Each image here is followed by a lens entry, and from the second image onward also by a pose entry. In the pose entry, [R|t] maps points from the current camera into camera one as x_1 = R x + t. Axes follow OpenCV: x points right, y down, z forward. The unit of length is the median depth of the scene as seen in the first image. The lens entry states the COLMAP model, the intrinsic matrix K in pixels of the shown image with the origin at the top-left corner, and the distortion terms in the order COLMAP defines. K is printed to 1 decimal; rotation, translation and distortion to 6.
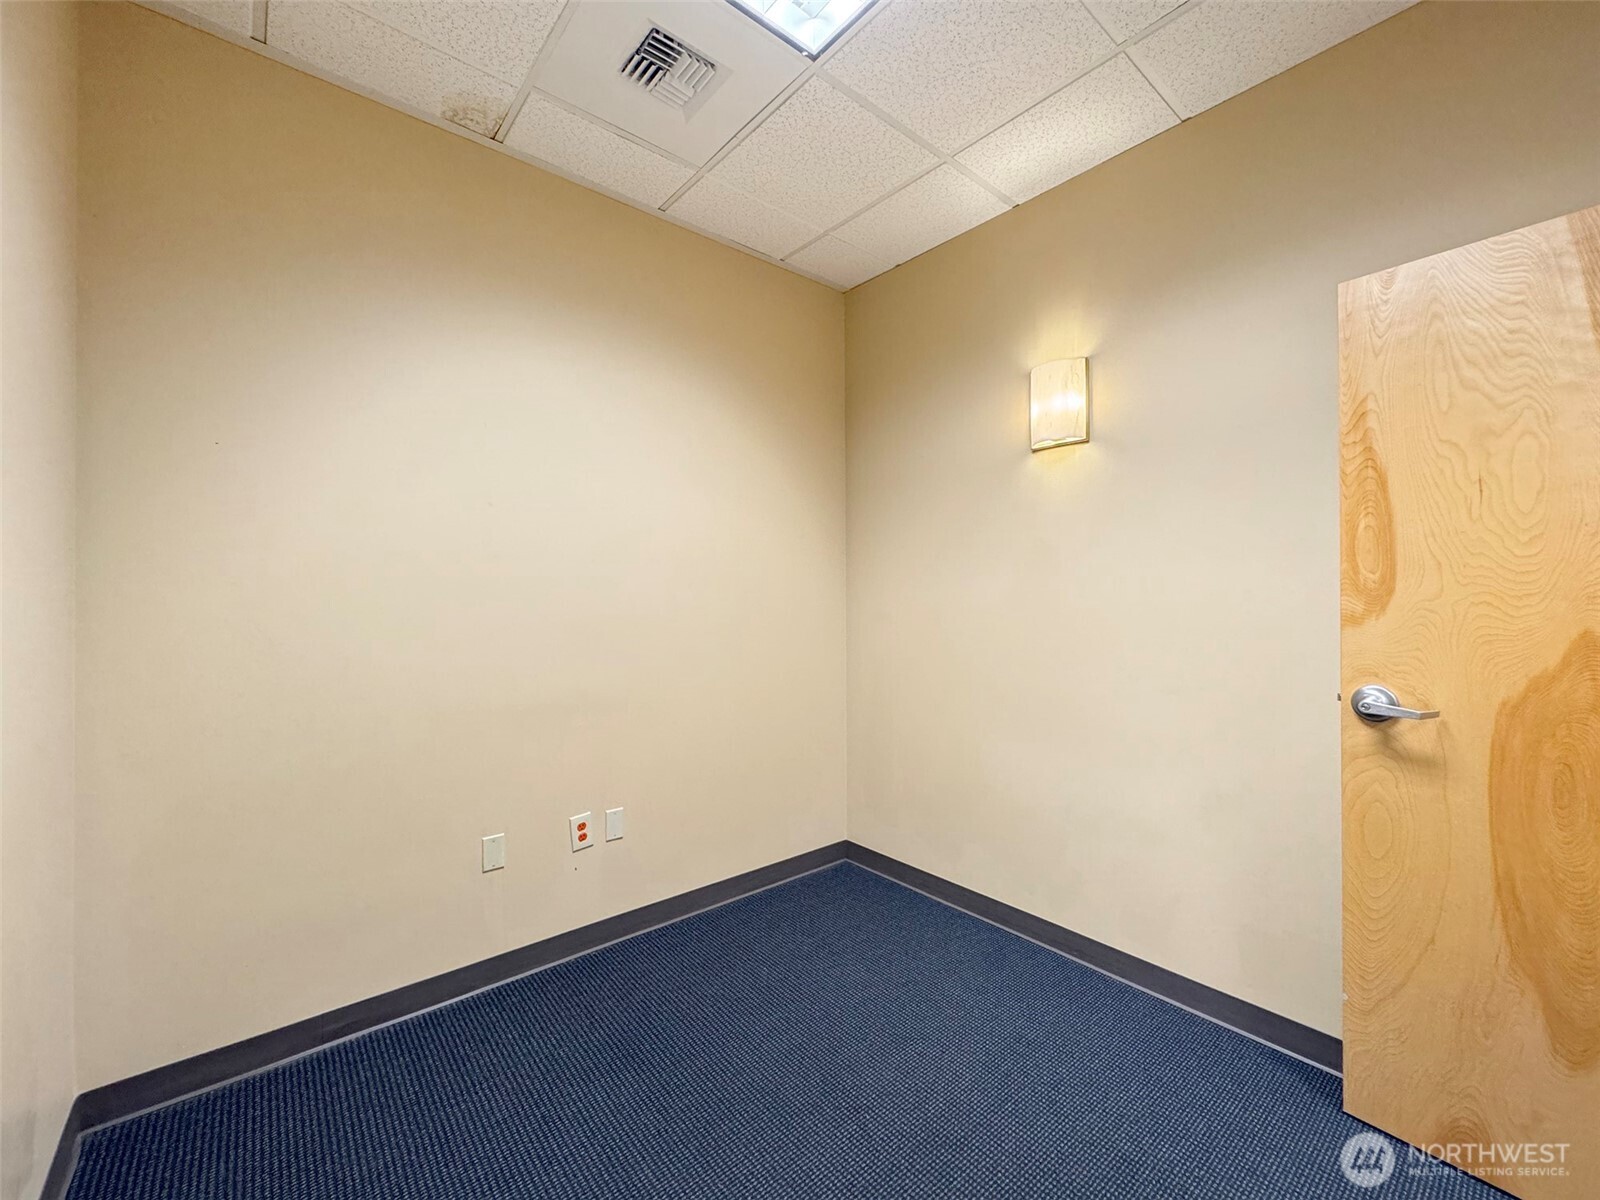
lens RADIAL K [[650.0, 0, 800.4], [0, 650.0, 597.3], [0, 0, 1]] dist [-0.001934, -0.000208]
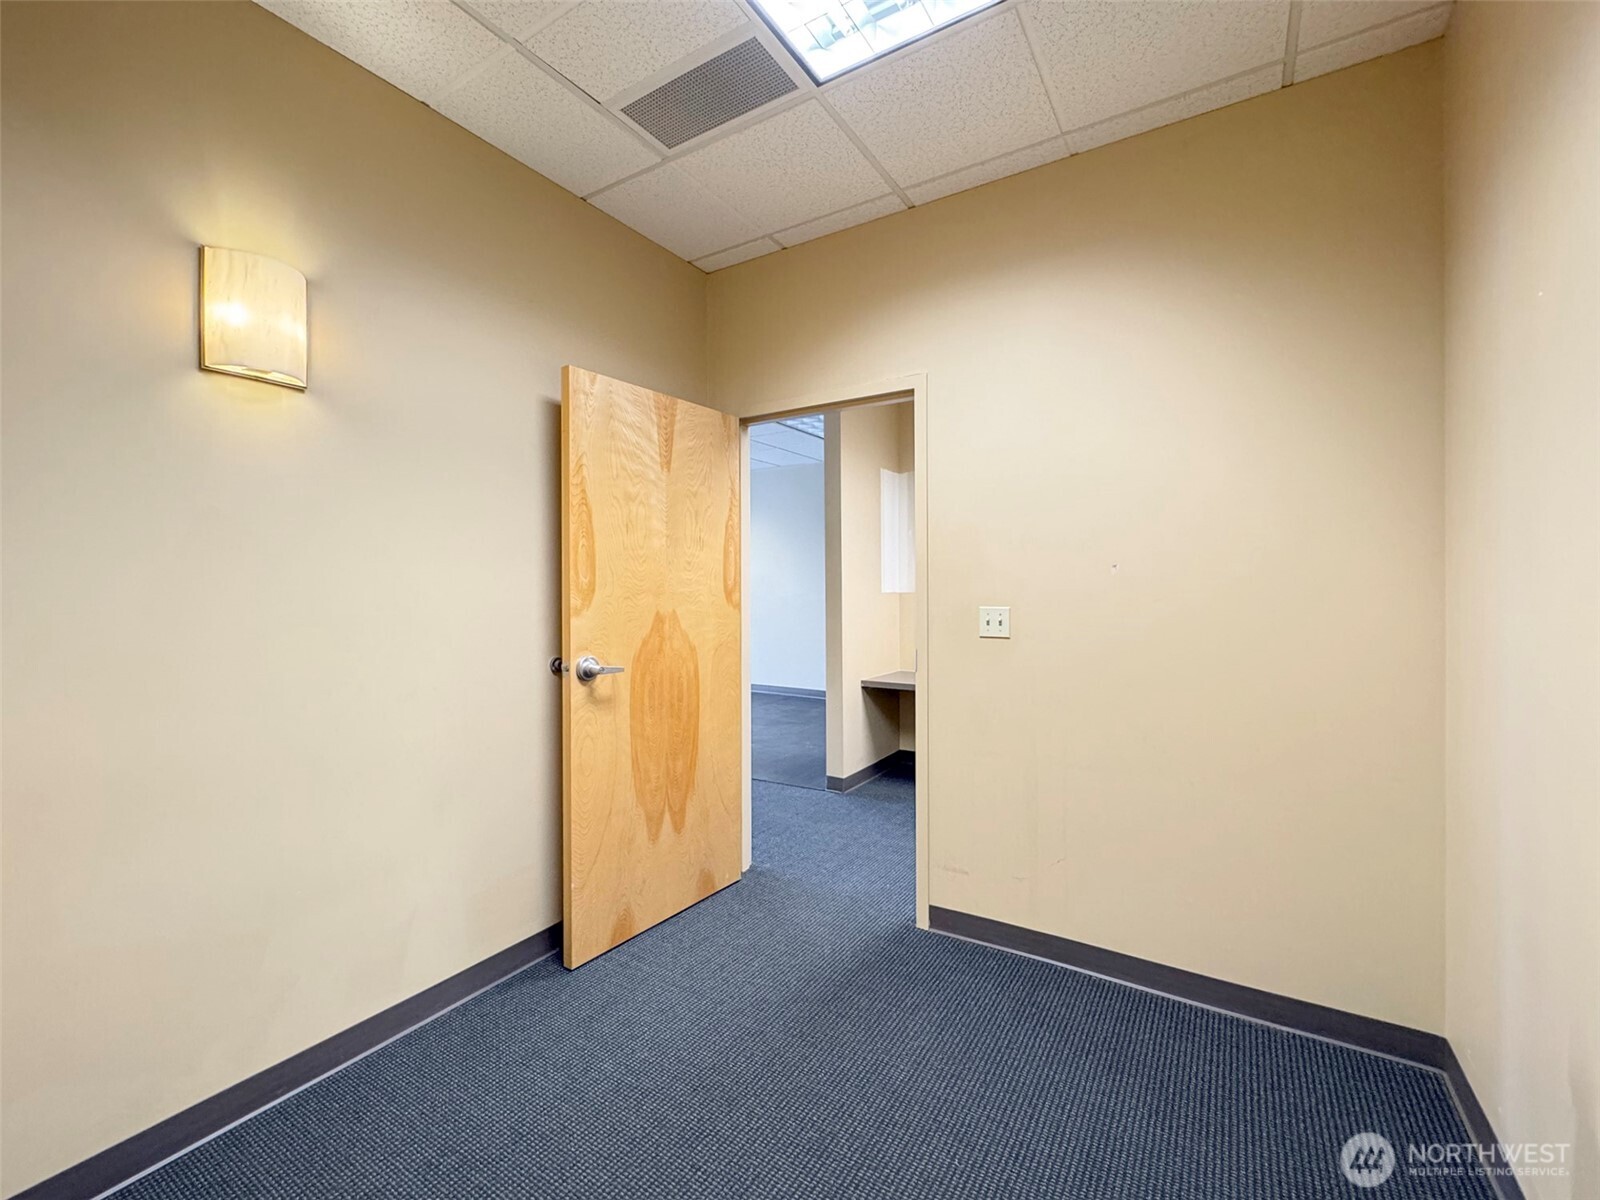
lens RADIAL K [[650.0, 0, 800.6], [0, 650.0, 594.4], [0, 0, 1]] dist [-0.001934, -0.000208]
pose [[-0.286553, -0.006299, 0.958044, -0.676689], [0.002662, 0.999969, 0.007371, -0.011486], [-0.958061, 0.004663, -0.286527, 1.021879]]
